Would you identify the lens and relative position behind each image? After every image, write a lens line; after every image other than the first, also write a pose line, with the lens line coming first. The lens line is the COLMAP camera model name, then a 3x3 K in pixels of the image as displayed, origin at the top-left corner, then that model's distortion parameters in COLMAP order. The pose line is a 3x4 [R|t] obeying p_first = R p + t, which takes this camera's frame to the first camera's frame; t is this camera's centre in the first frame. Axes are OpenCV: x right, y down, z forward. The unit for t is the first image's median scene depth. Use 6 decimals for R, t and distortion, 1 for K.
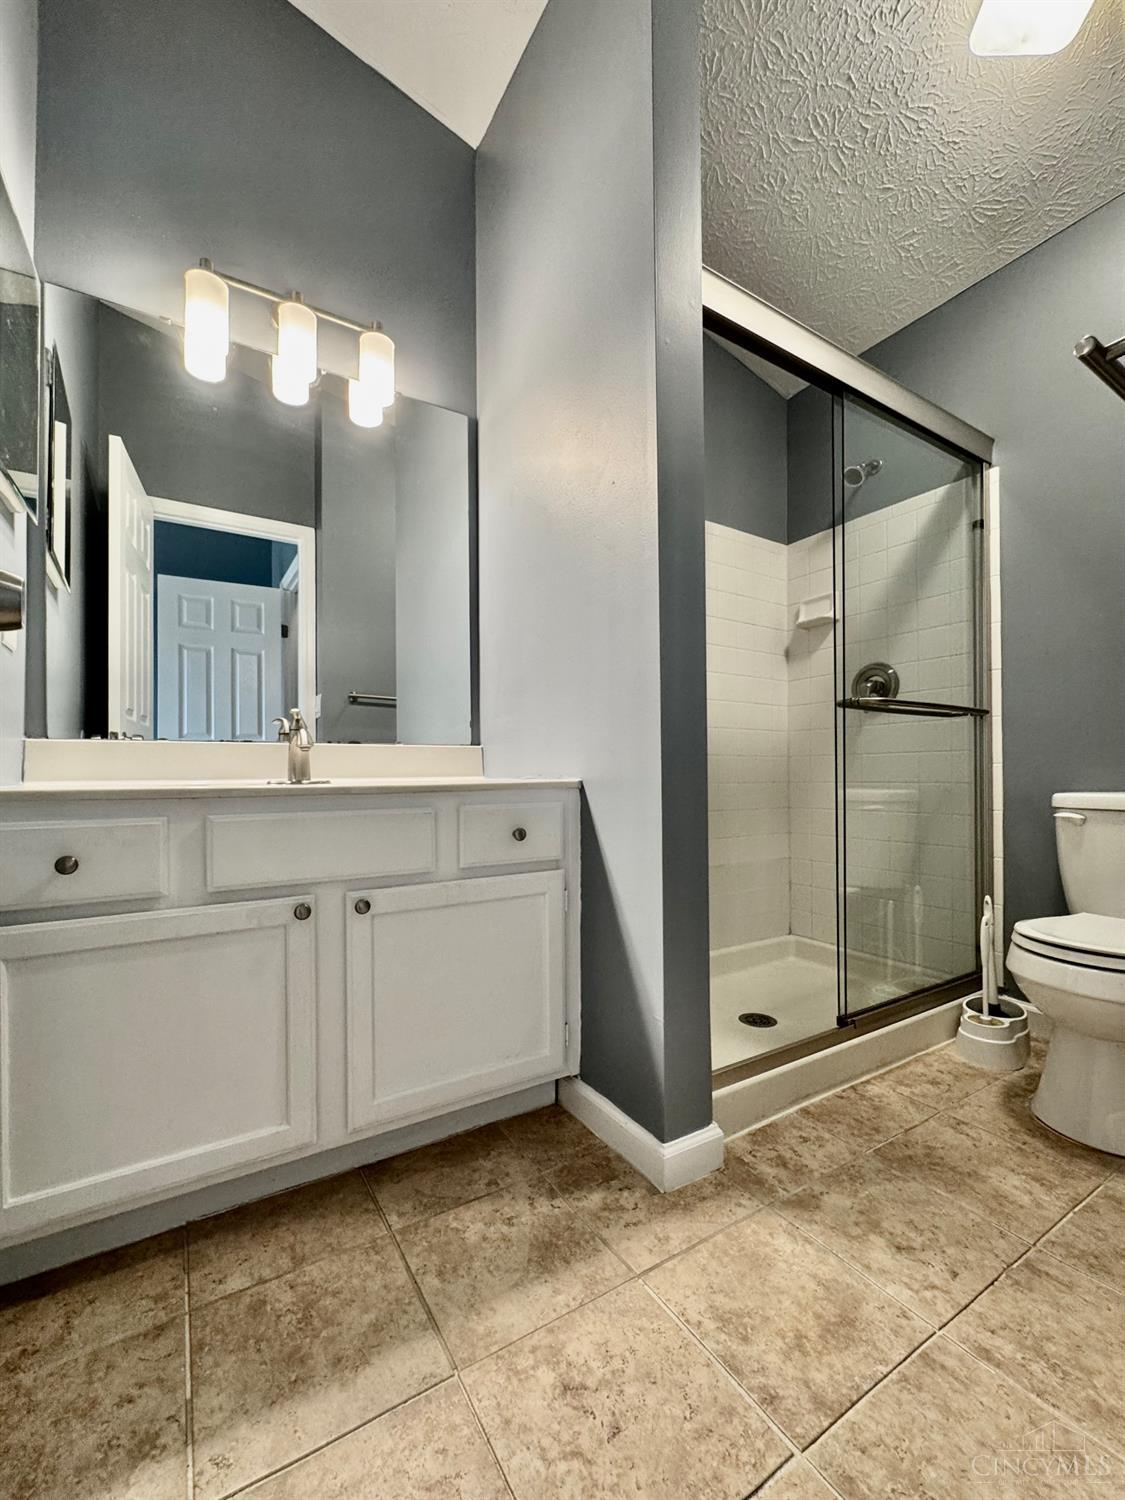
lens RADIAL K [[612.7, 0, 570.2], [0, 612.7, 765.2], [0, 0, 1]] dist [-0.008509, 0.000701]
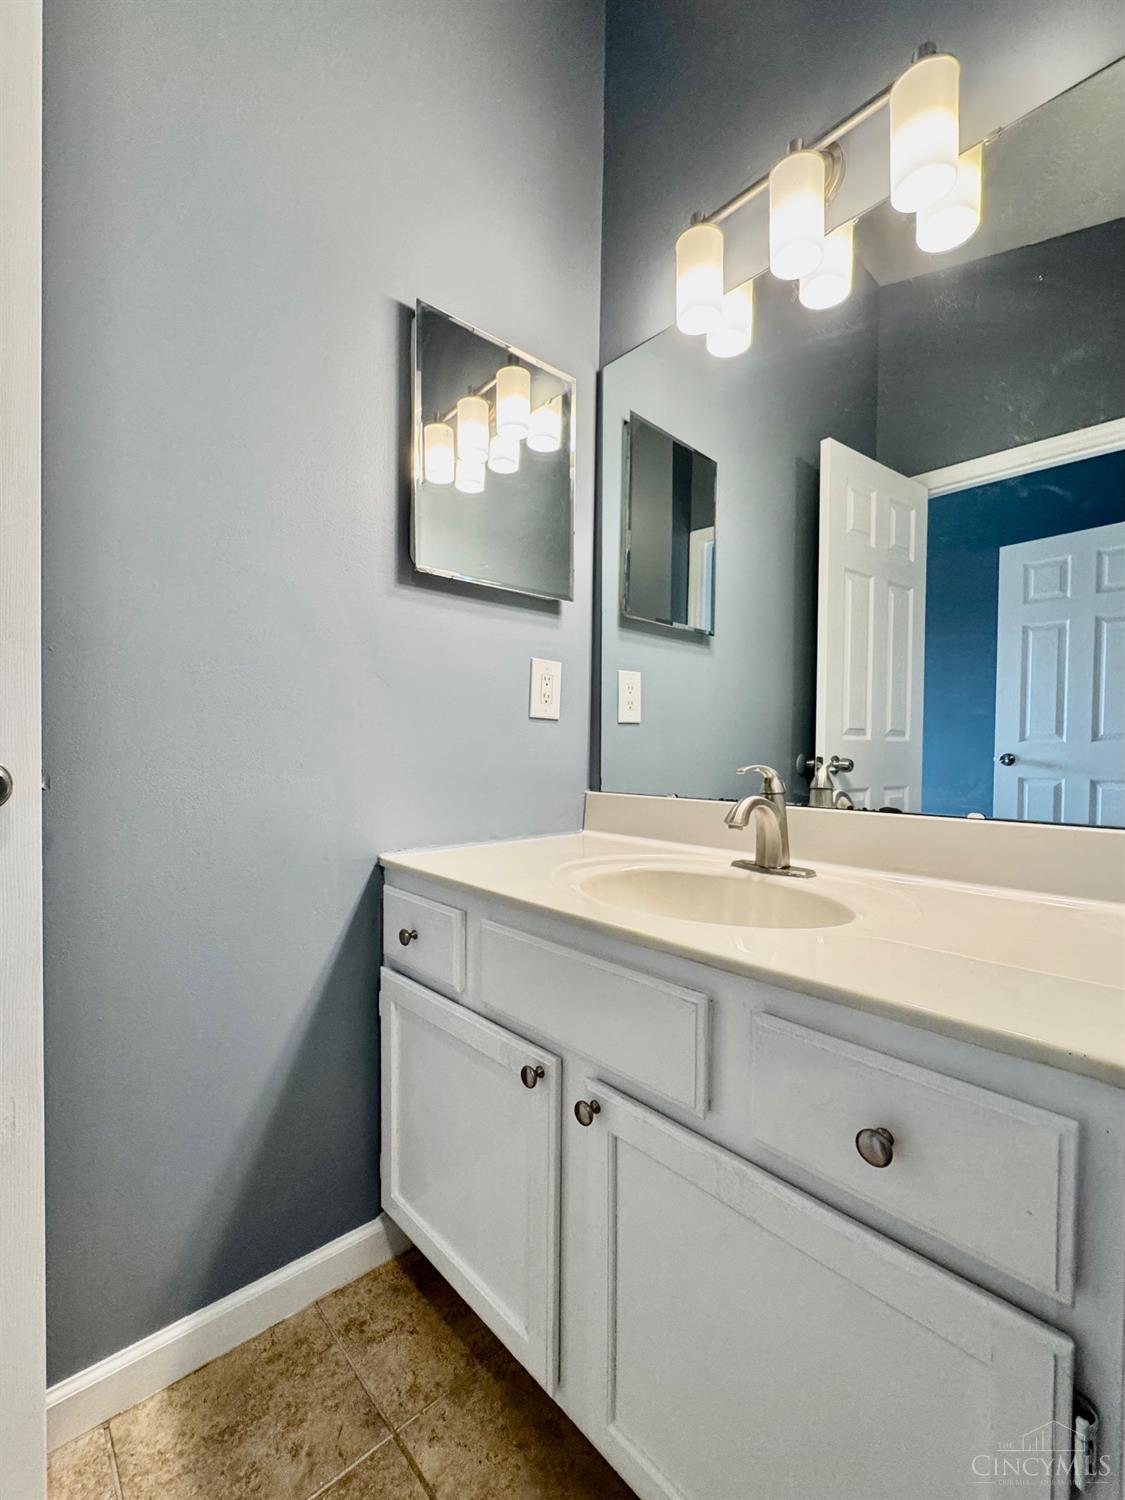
lens RADIAL K [[628.3, 0, 559.9], [0, 628.3, 762.1], [0, 0, 1]] dist [-0.006978, -0.000272]
pose [[0.183133, 0.023926, -0.982797, 0.130104], [0.006320, 0.999654, 0.025514, -0.067696], [0.983068, -0.010884, 0.182919, 0.385953]]
